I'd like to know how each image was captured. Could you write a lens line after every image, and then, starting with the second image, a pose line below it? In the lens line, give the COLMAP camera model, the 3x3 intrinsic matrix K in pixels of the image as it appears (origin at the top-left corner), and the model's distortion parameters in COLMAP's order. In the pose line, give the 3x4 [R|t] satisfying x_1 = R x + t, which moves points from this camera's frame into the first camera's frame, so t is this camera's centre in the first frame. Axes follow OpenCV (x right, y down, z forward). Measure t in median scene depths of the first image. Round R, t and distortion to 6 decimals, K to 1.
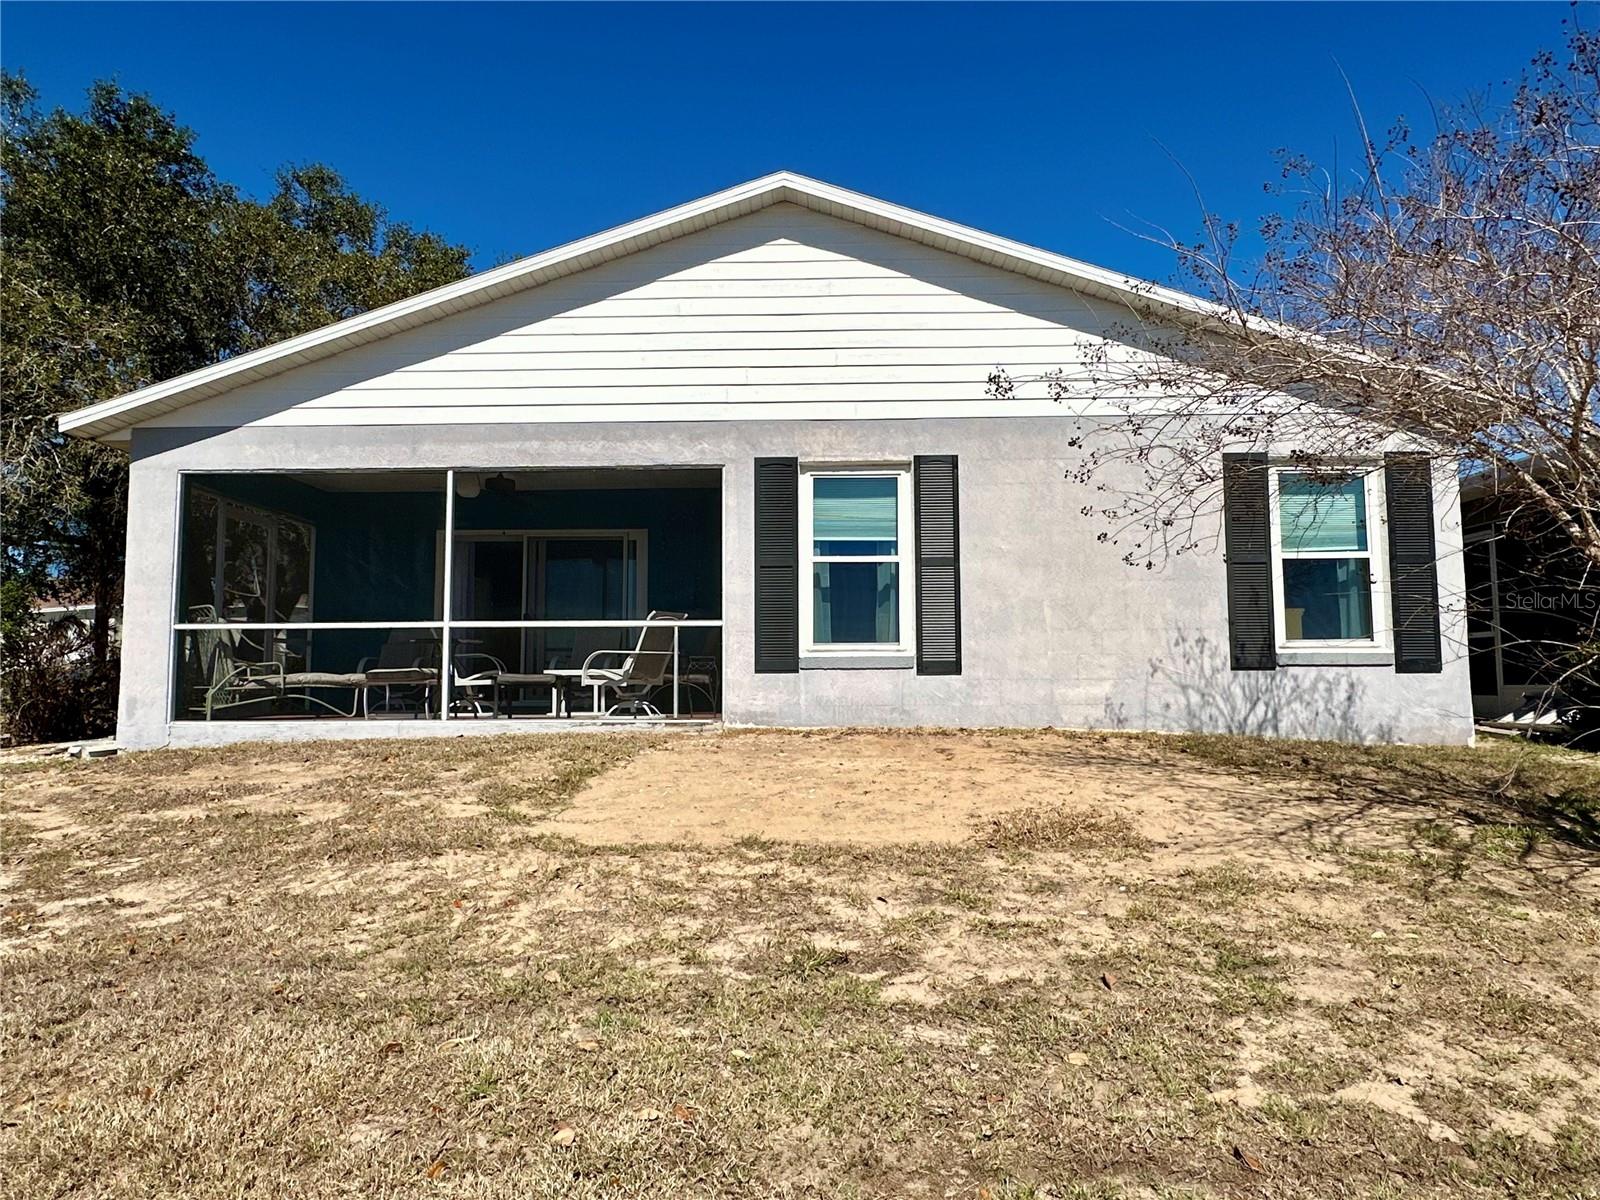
lens RADIAL K [[1024.8, 0, 806.1], [0, 1024.8, 640.3], [0, 0, 1]] dist [-0.001685, 0.001241]
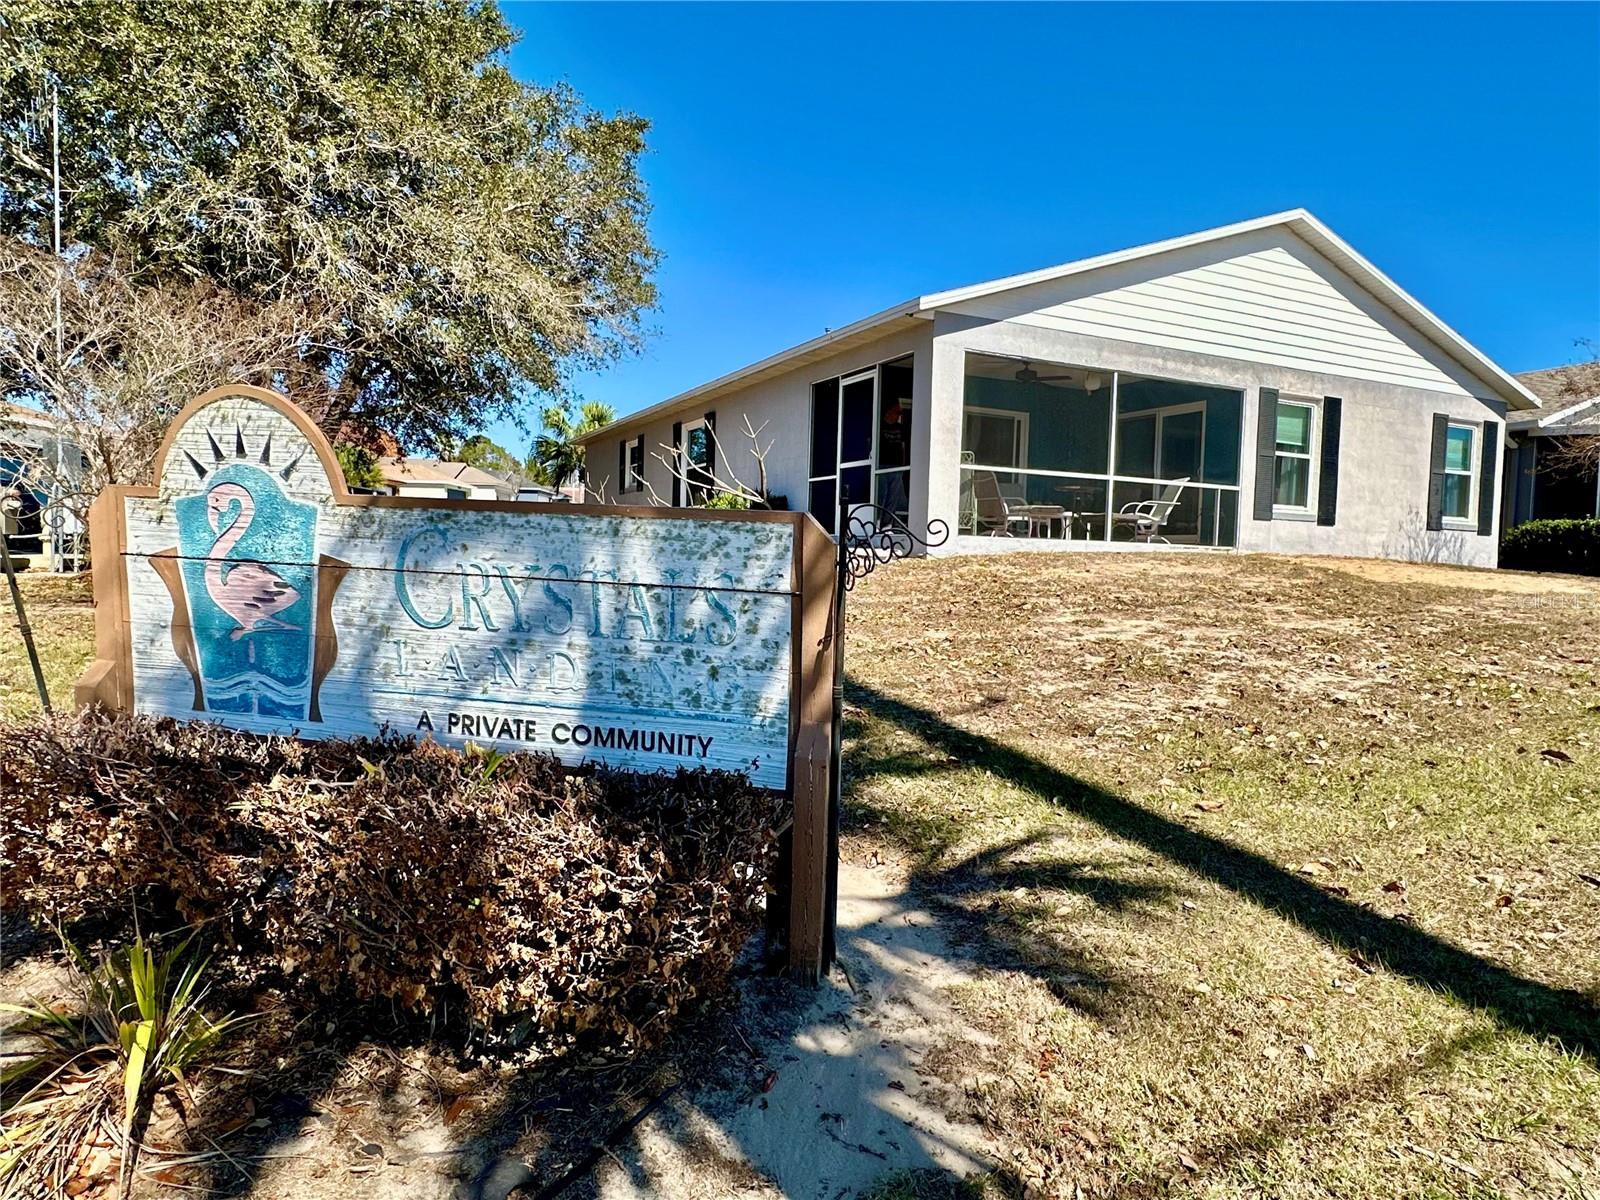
lens RADIAL K [[954.5, 0, 800.0], [0, 954.5, 600.0], [0, 0, 1]] dist [0.005101, 0.000756]
pose [[0.887575, 0.007452, 0.460604, -1.422333], [-0.069892, 0.990473, 0.118656, 0.028448], [-0.455331, -0.137509, 0.879639, -0.048408]]
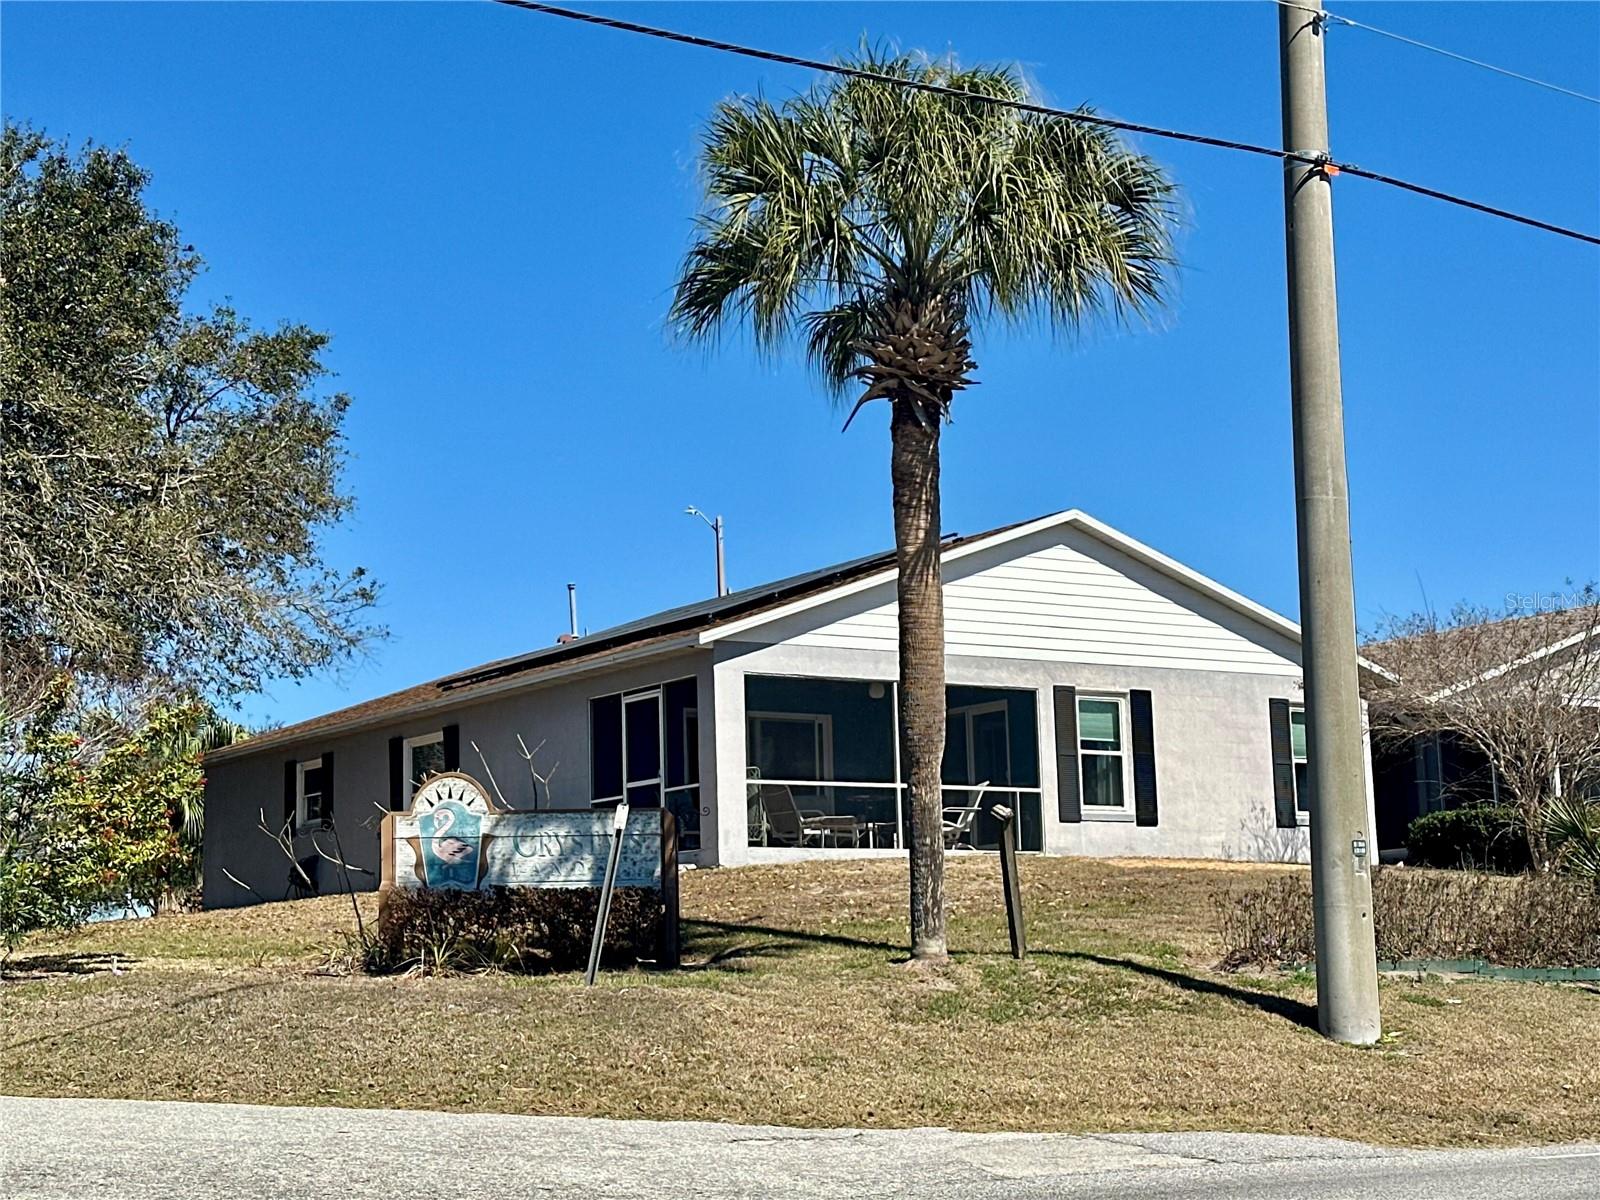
lens RADIAL K [[2730.1, 0, 800.0], [0, 2730.1, 600.0], [0, 0, 1]] dist [0.101100, 0.006801]
pose [[0.812807, 0.069627, 0.578357, -2.862271], [-0.023024, 0.995895, -0.087535, 0.069181], [-0.582078, 0.057833, 0.811074, -2.231628]]
